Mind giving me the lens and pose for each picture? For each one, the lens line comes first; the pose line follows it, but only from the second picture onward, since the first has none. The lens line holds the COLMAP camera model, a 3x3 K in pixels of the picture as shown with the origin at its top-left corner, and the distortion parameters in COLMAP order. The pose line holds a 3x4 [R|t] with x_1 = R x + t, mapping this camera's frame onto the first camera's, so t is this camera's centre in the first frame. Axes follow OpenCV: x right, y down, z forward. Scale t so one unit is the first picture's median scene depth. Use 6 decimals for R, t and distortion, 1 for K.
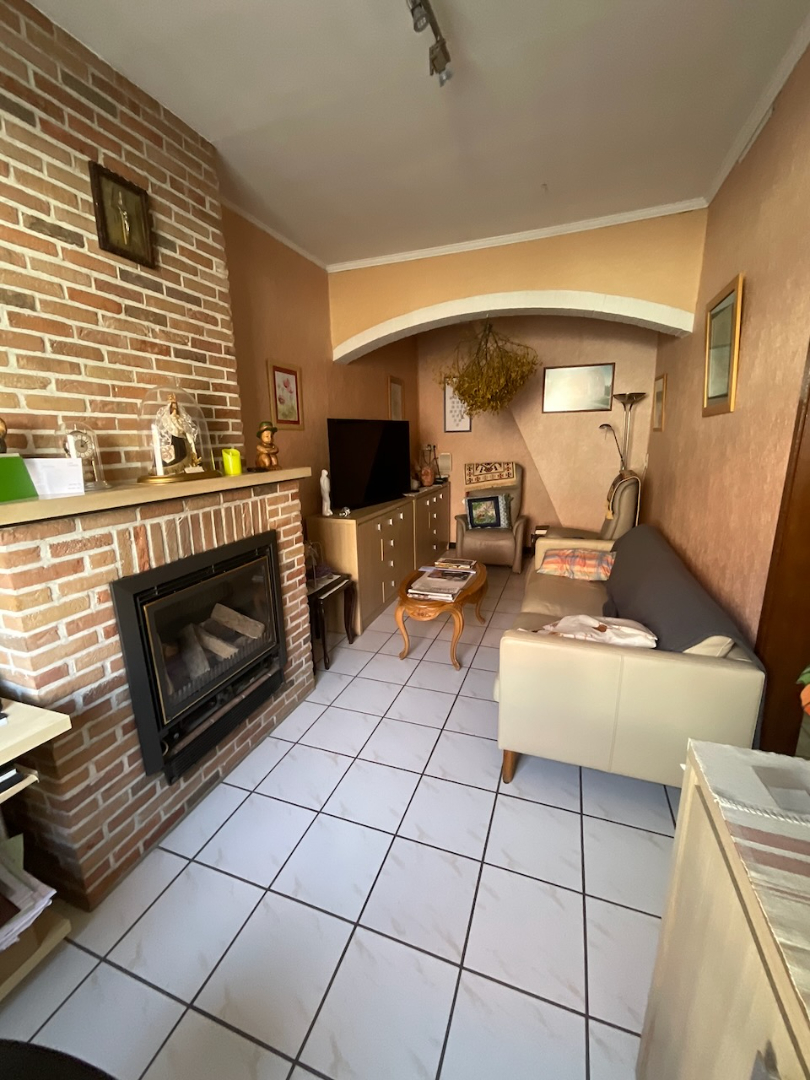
lens RADIAL K [[438.0, 0, 407.1], [0, 438.0, 536.7], [0, 0, 1]] dist [0.001230, 0.000291]
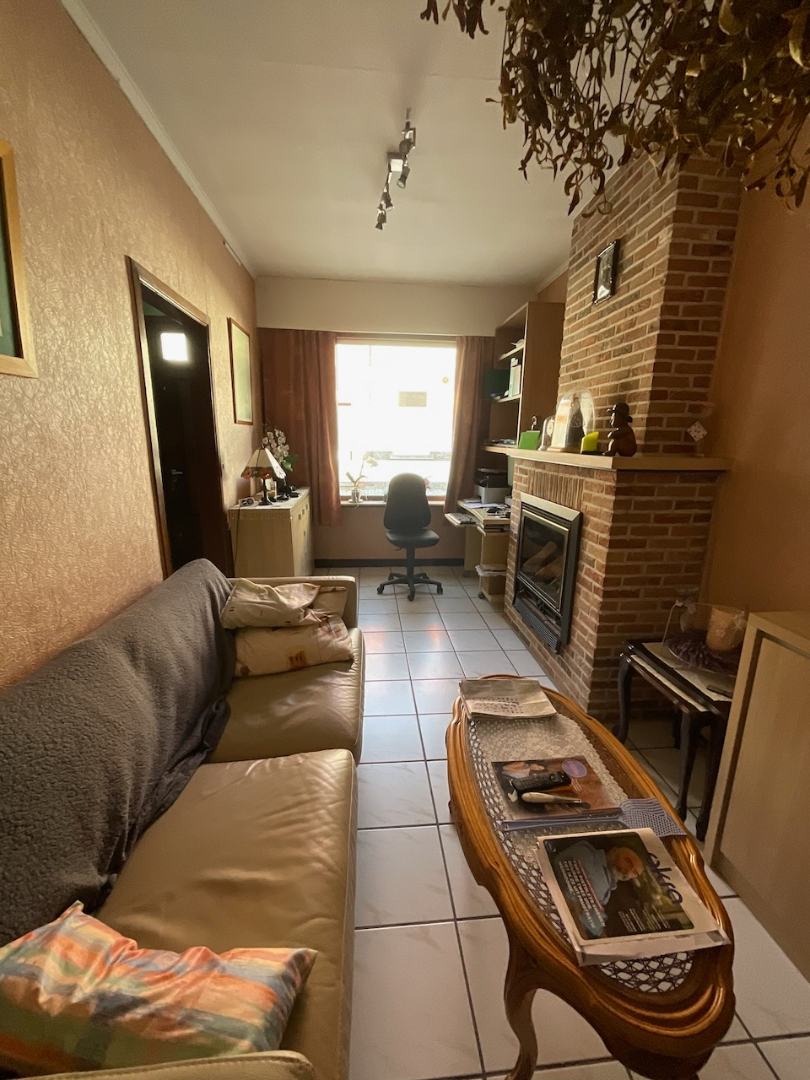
lens RADIAL K [[438.0, 0, 407.8], [0, 438.0, 541.0], [0, 0, 1]] dist [0.001230, 0.000291]
pose [[-0.905378, 0.107342, -0.410814, 0.500100], [-0.087166, 0.899925, 0.427244, -0.366785], [0.415563, 0.422627, -0.805415, 1.726391]]
